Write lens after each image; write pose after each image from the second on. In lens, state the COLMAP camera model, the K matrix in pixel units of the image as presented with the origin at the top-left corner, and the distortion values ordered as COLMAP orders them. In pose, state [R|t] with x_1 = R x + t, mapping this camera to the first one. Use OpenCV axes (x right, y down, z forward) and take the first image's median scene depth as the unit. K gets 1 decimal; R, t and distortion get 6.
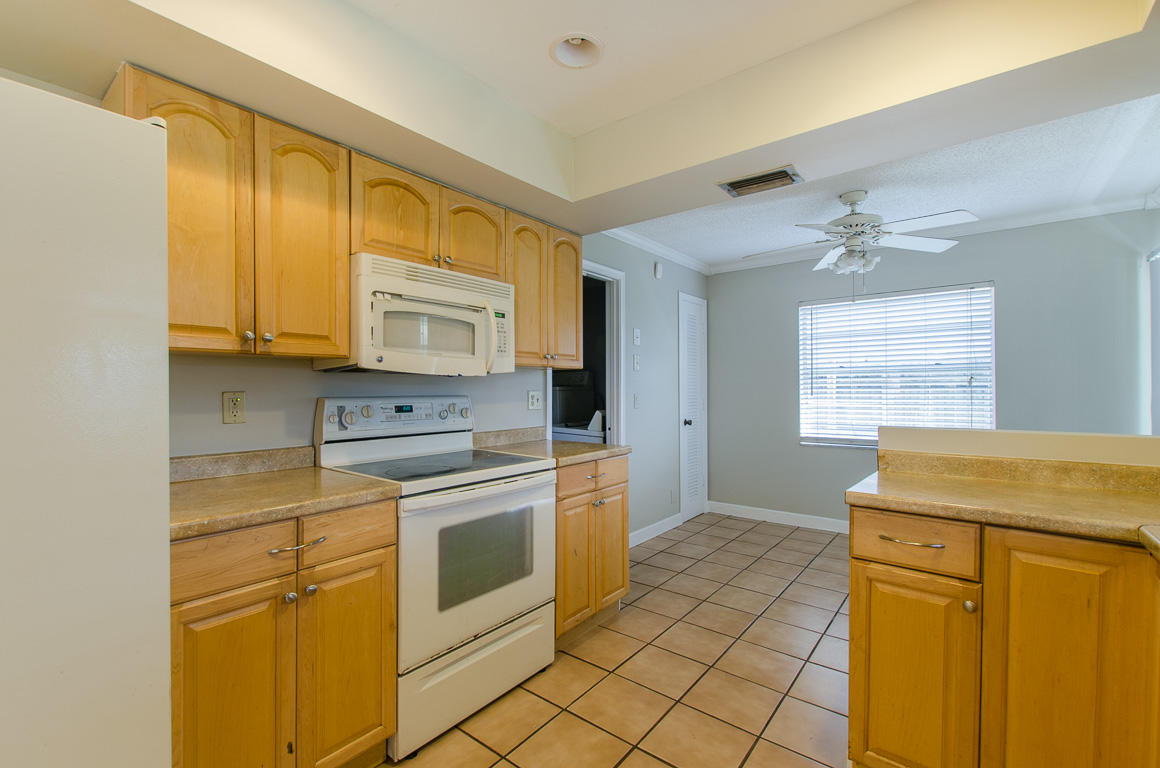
lens RADIAL K [[500.9, 0, 573.1], [0, 500.9, 389.7], [0, 0, 1]] dist [0.002868, -0.000785]
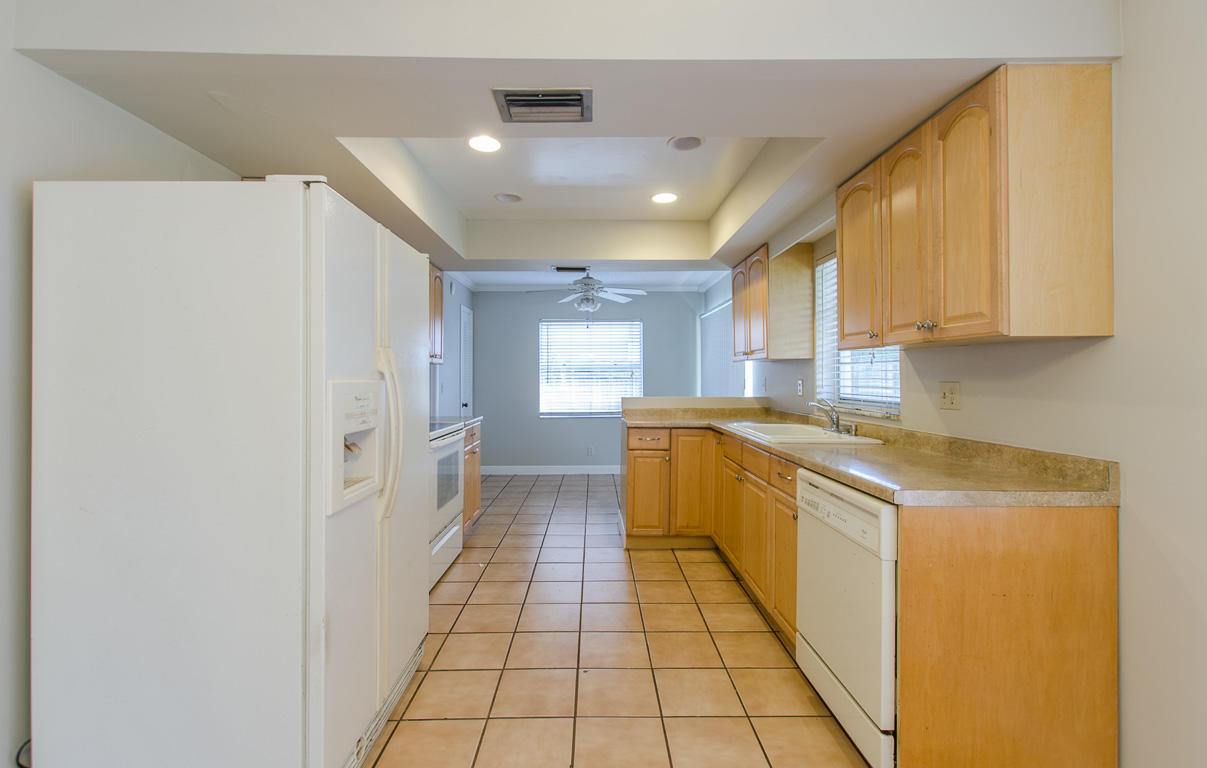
lens RADIAL K [[524.0, 0, 599.6], [0, 524.0, 373.7], [0, 0, 1]] dist [0.010487, 0.000284]
pose [[0.771921, 0.008614, 0.635660, -0.543536], [0.000496, 0.999900, -0.014152, 0.004469], [-0.635718, 0.011240, 0.771839, -0.401280]]
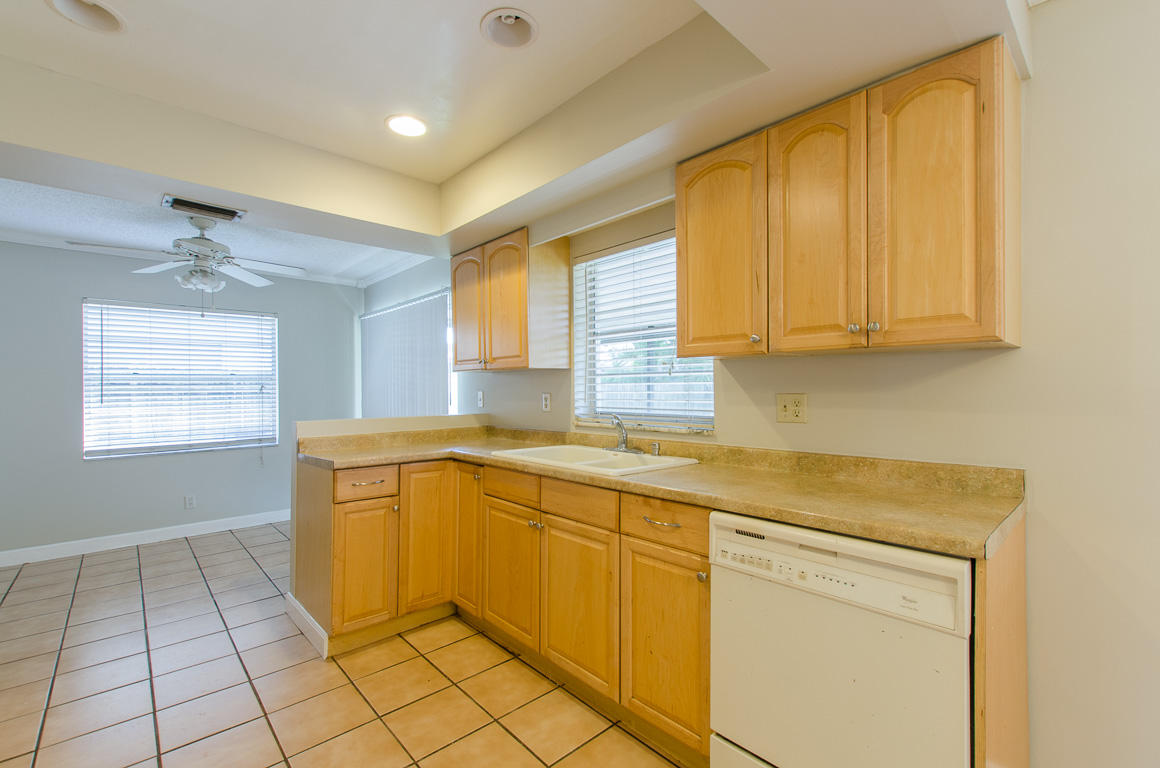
lens RADIAL K [[500.9, 0, 577.9], [0, 500.9, 387.6], [0, 0, 1]] dist [0.002868, -0.000785]
pose [[0.155490, 0.007849, 0.987806, -0.406903], [0.011179, 0.999890, -0.009705, 0.001116], [-0.987774, 0.012552, 0.155385, 0.011233]]
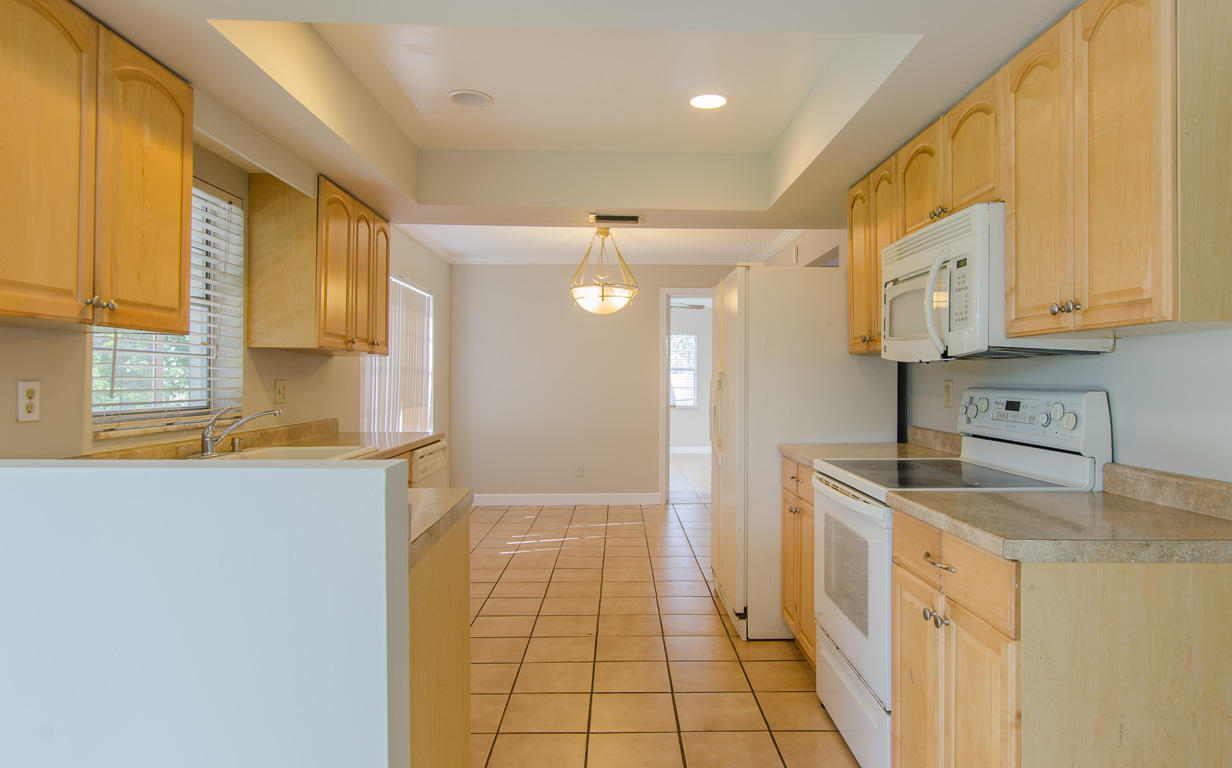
lens RADIAL K [[732.1, 0, 628.7], [0, 732.1, 381.4], [0, 0, 1]] dist [0.002440, 0.000104]
pose [[-0.769559, 0.005428, -0.638553, 0.571098], [-0.002108, 0.999937, 0.011041, -0.005838], [0.638572, 0.009843, -0.769499, 1.068556]]
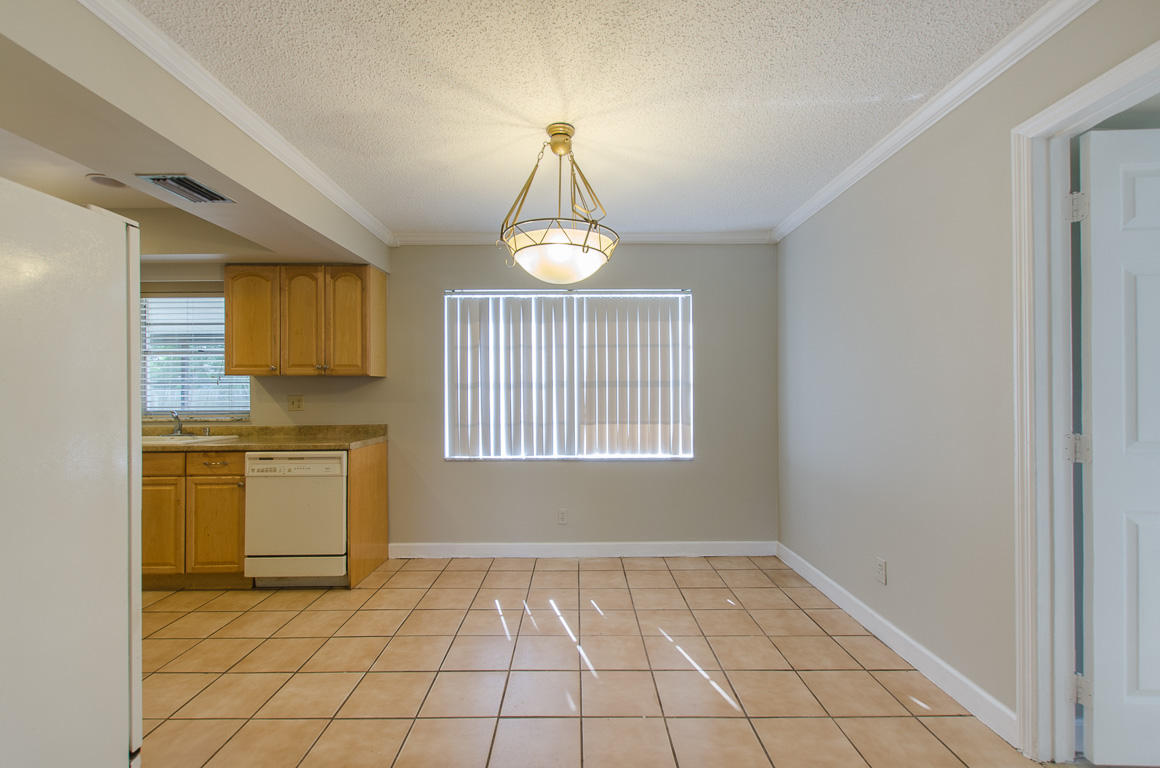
lens RADIAL K [[500.9, 0, 580.6], [0, 500.9, 386.8], [0, 0, 1]] dist [0.002868, -0.000785]
pose [[-0.628523, 0.017242, 0.777600, -1.117269], [0.015399, 0.999834, -0.009723, 0.006277], [-0.777639, 0.005863, -0.628684, 0.070991]]
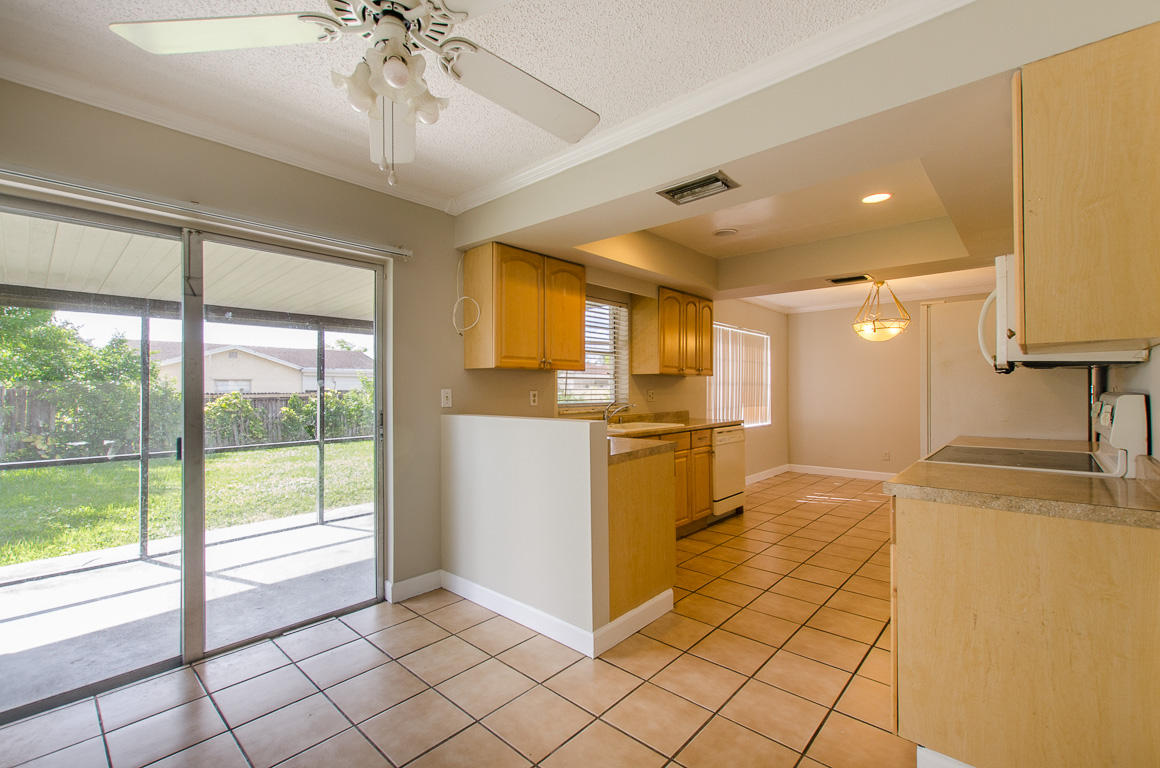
lens RADIAL K [[500.9, 0, 583.5], [0, 500.9, 388.8], [0, 0, 1]] dist [0.002868, -0.000785]
pose [[-0.998309, 0.011023, 0.057070, 0.379449], [0.011212, 0.999933, 0.002989, -0.004922], [-0.057033, 0.003624, -0.998366, 1.408776]]
